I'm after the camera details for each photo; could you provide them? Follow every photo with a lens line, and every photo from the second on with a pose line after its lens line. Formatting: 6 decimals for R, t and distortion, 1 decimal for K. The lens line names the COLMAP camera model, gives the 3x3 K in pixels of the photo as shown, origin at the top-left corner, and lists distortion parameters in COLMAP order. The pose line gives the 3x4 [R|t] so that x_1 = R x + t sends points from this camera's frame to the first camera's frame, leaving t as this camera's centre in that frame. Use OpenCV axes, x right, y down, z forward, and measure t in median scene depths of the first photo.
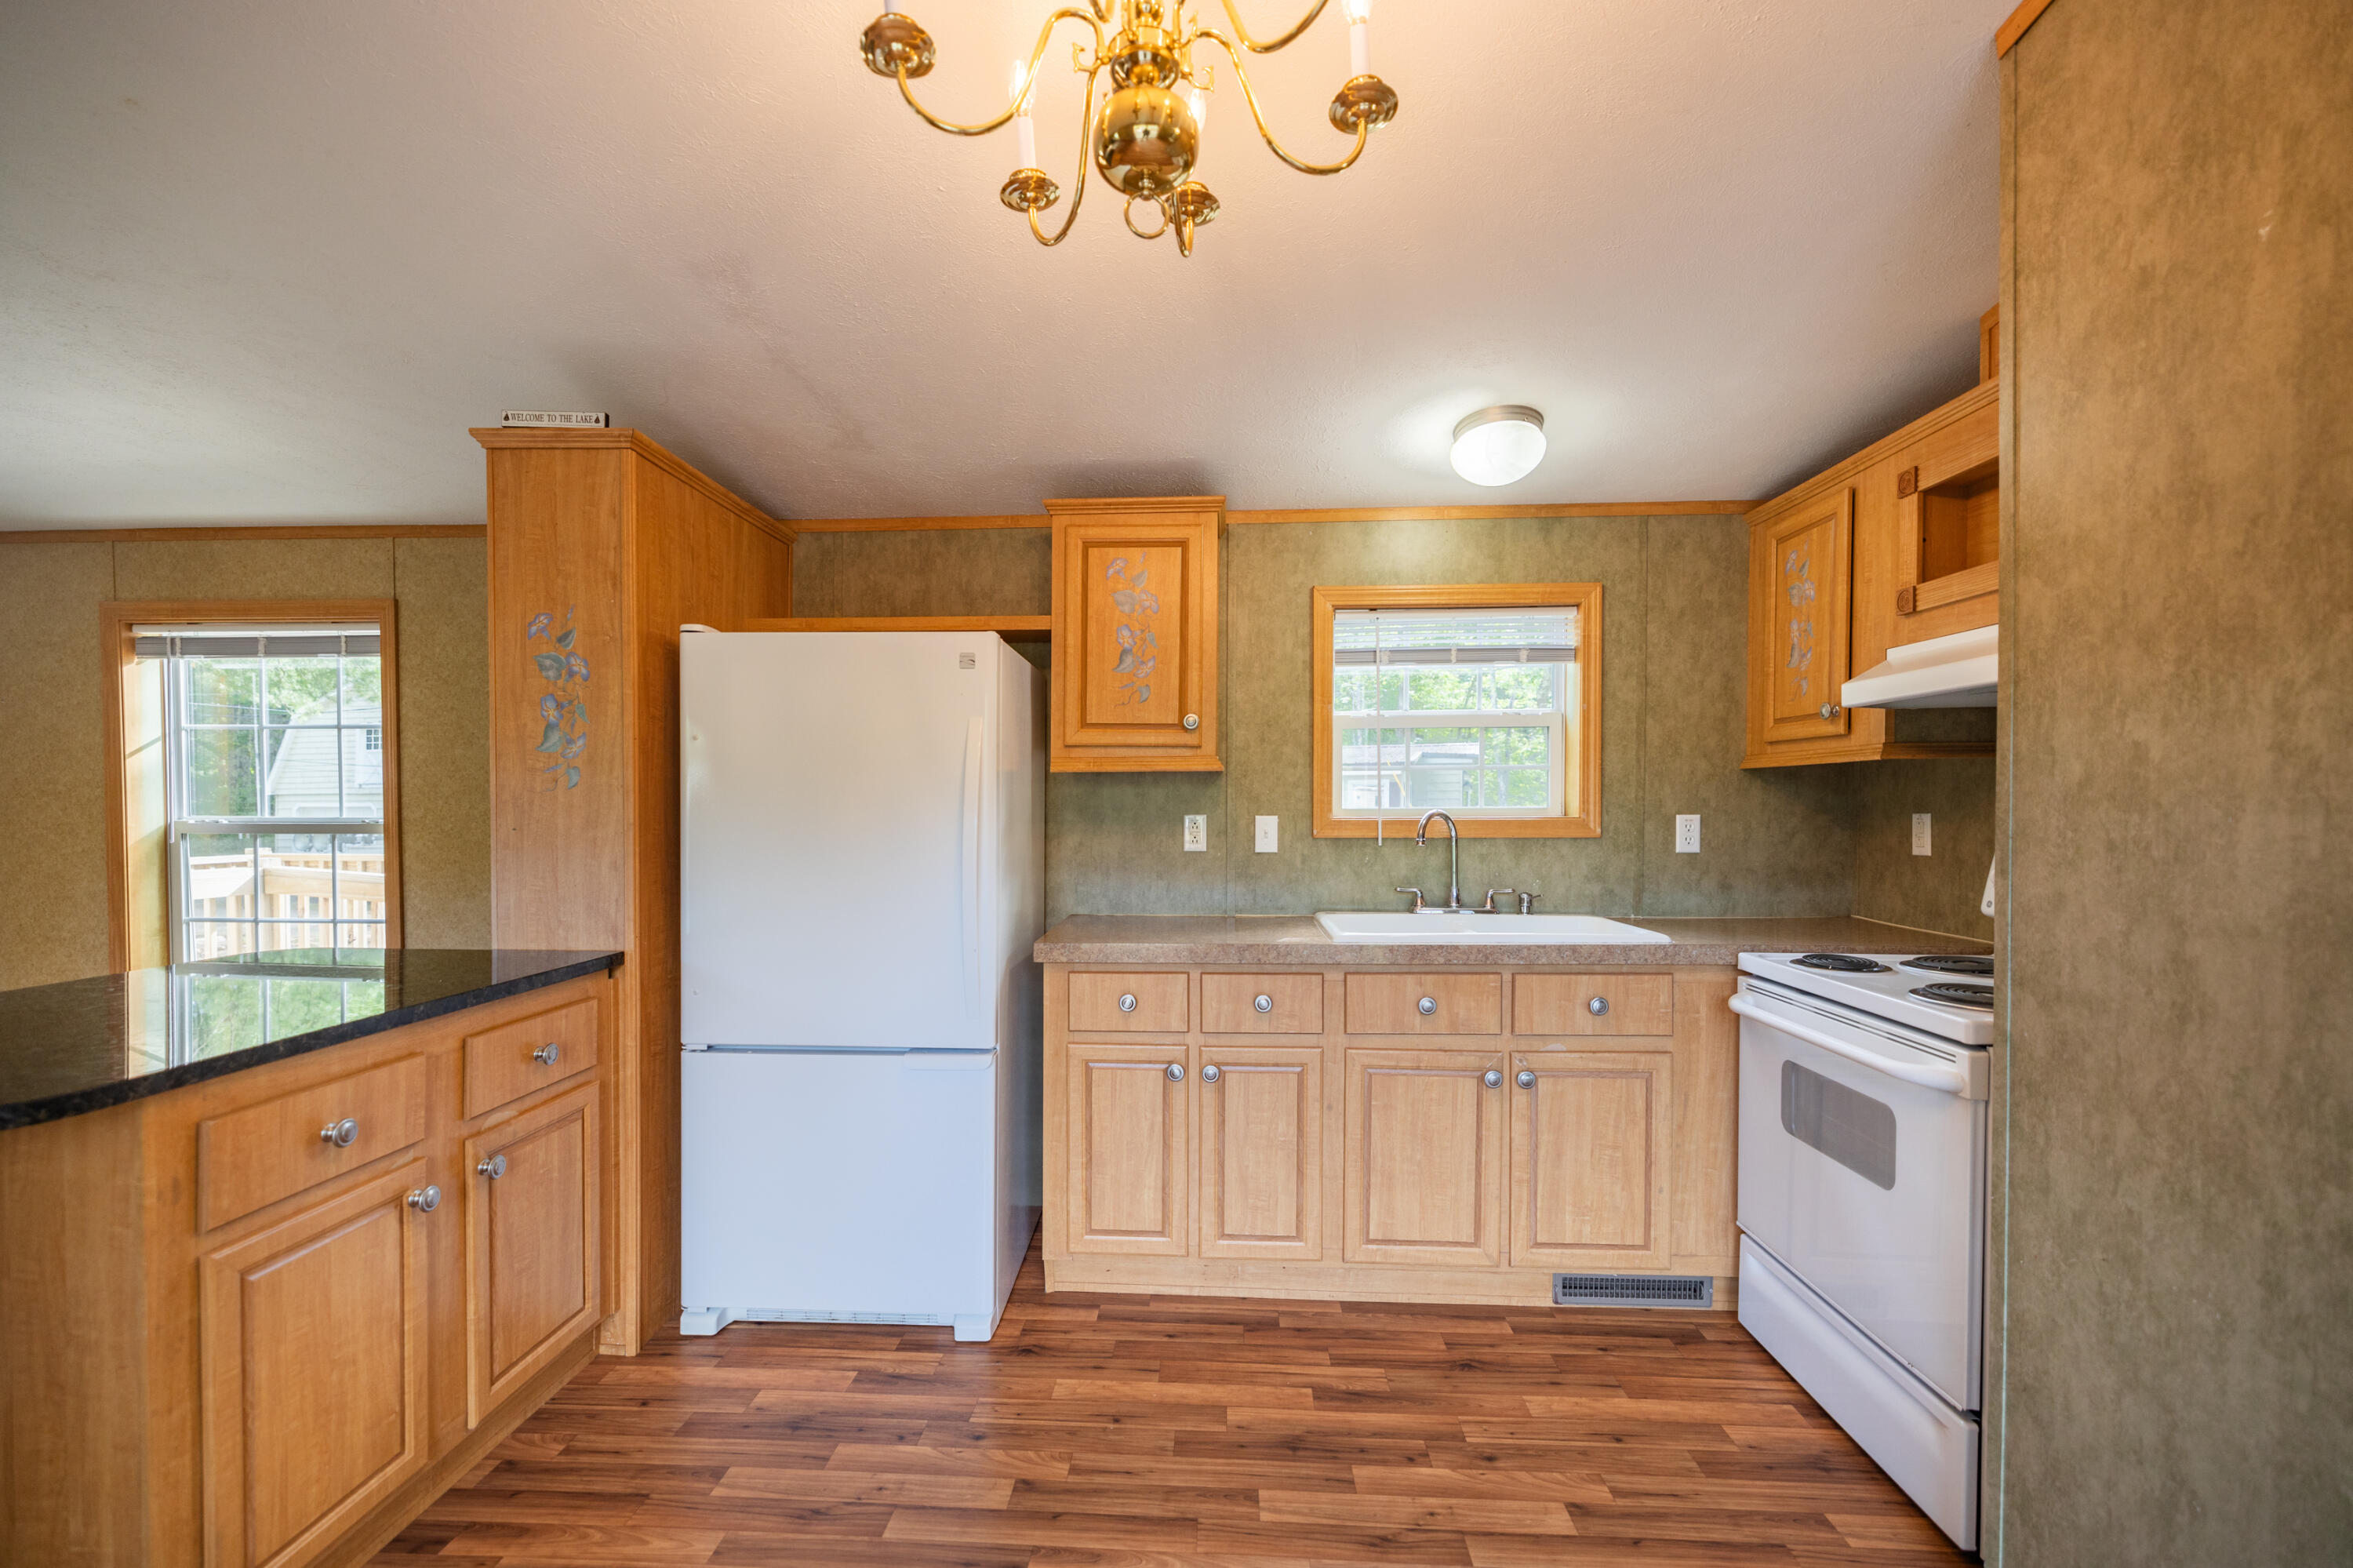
lens RADIAL K [[1013.2, 0, 1161.1], [0, 1013.2, 819.5], [0, 0, 1]] dist [0.001982, -0.000040]
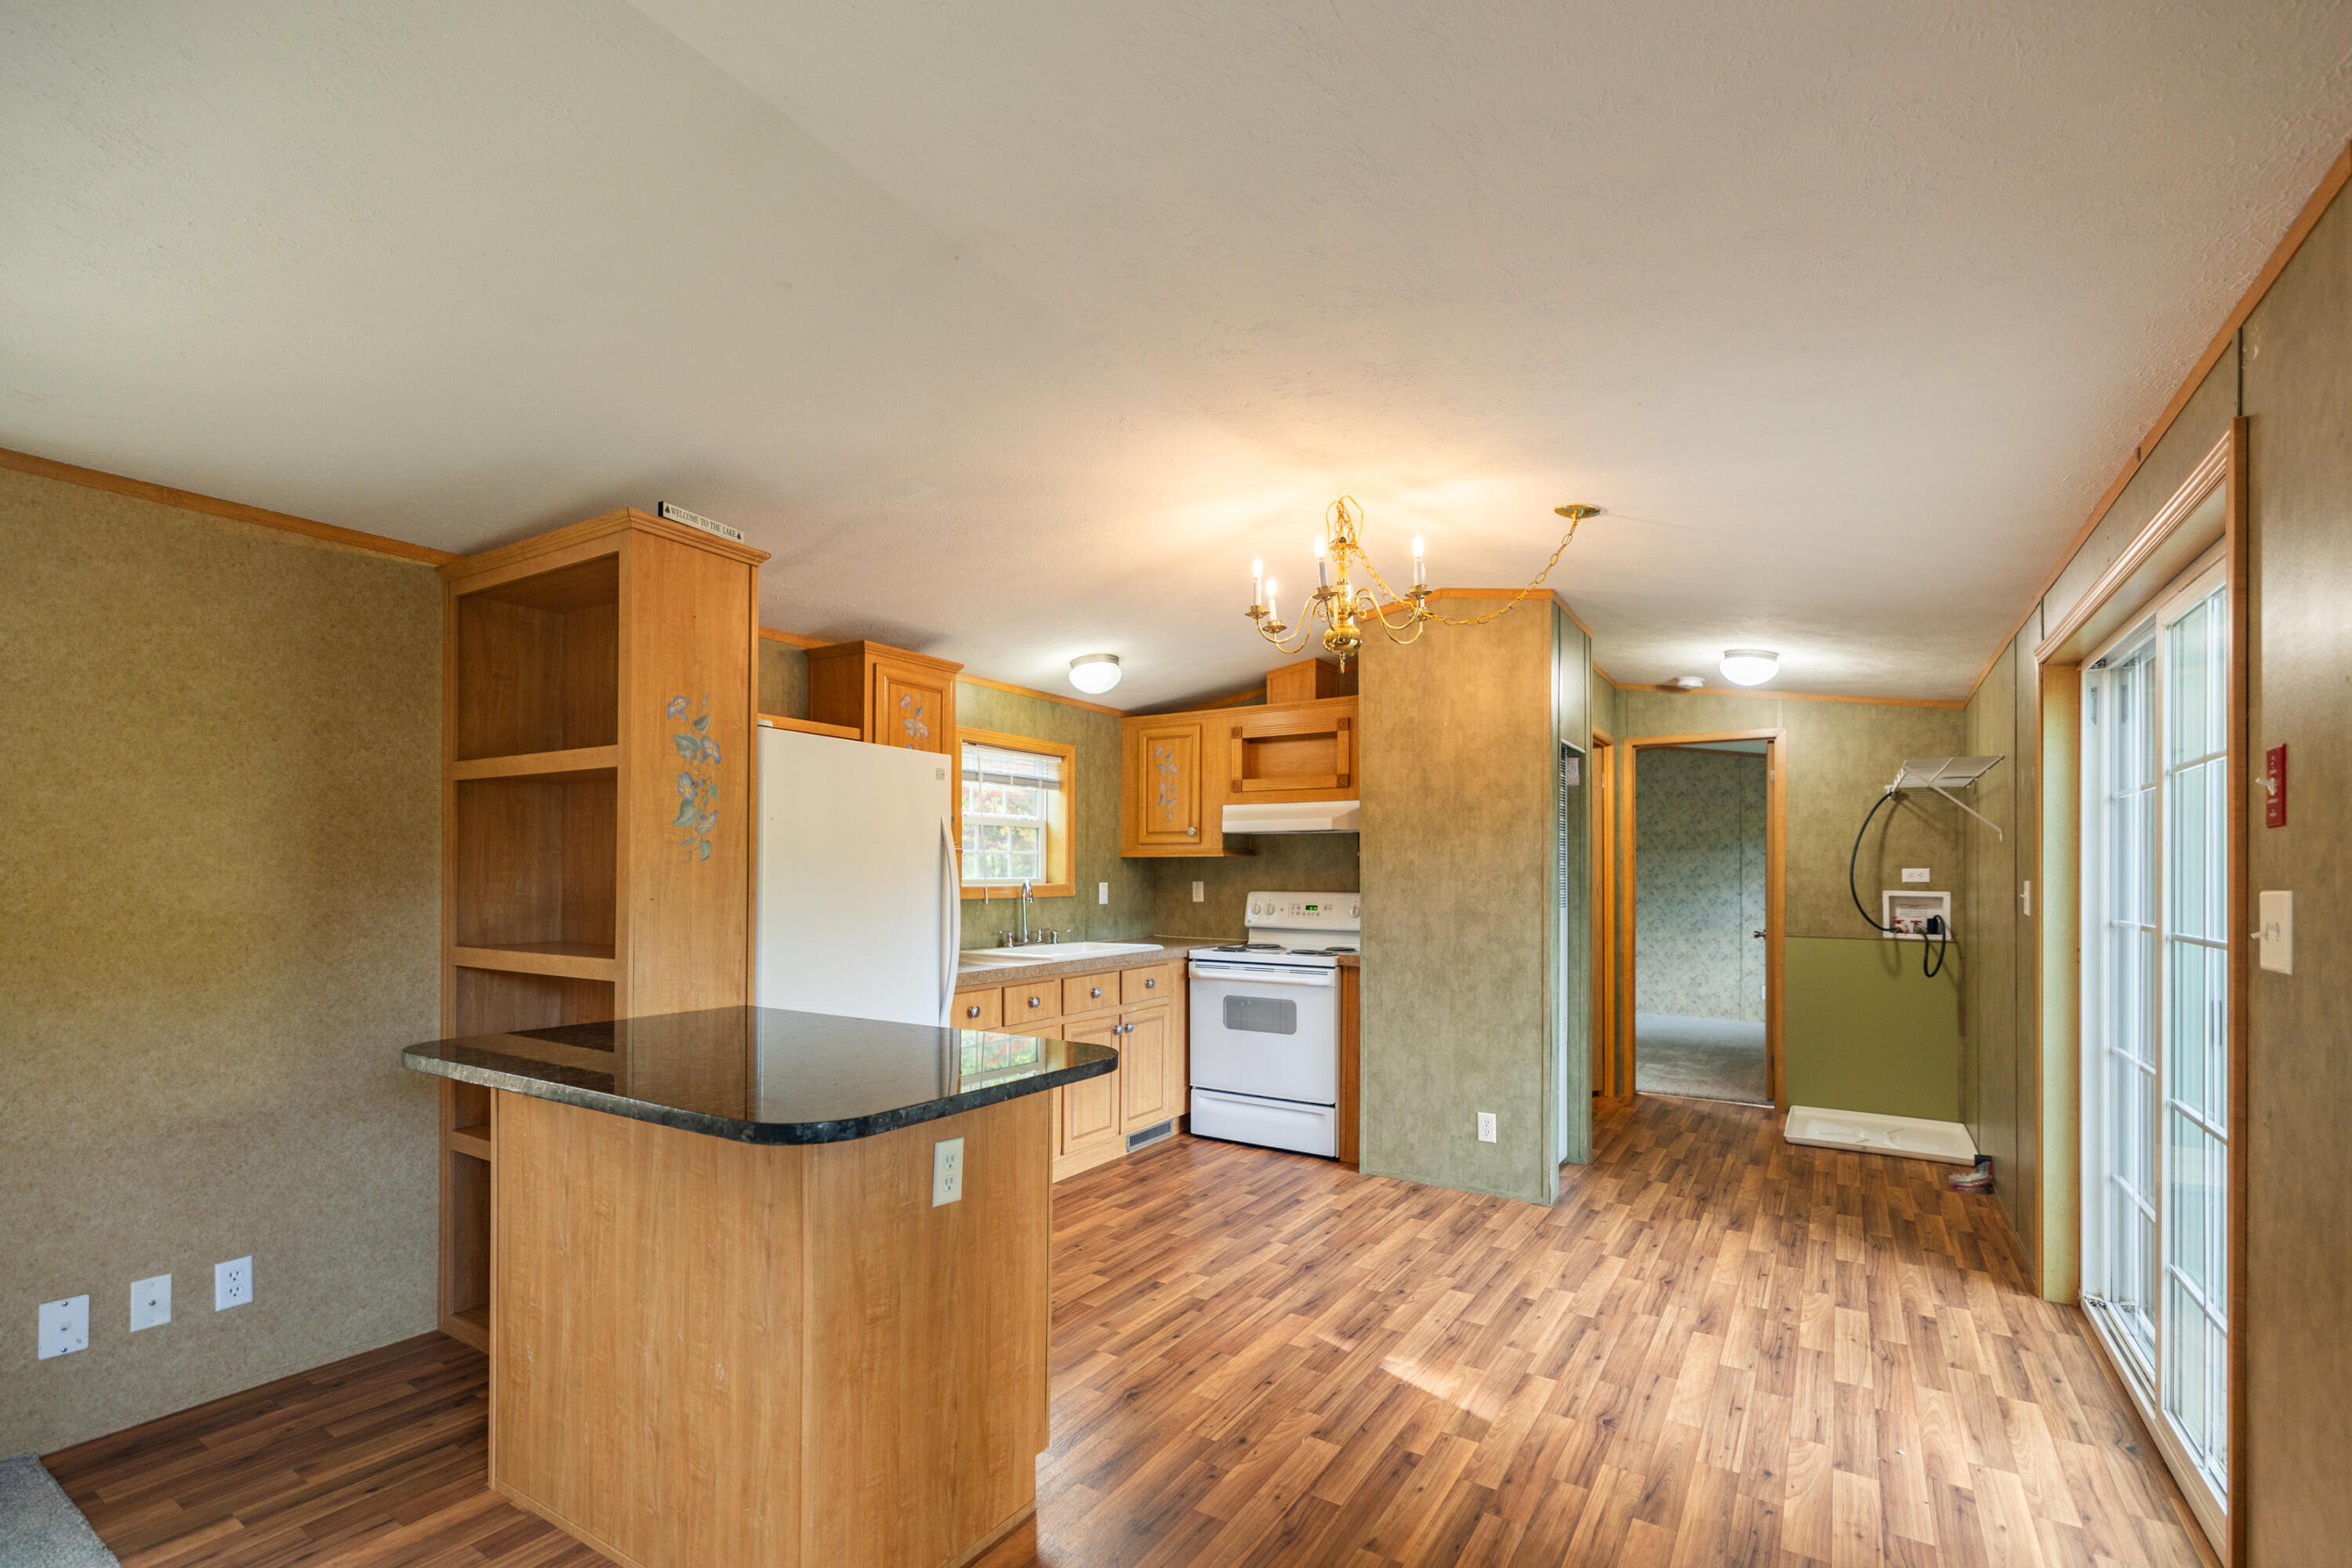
lens RADIAL K [[1041.1, 0, 1178.4], [0, 1041.1, 863.5], [0, 0, 1]] dist [-0.000238, -0.000028]
pose [[0.481541, 0.013065, 0.876326, -1.313961], [0.009189, 0.999759, -0.019954, -0.000683], [-0.876376, 0.017661, 0.481304, 0.016248]]
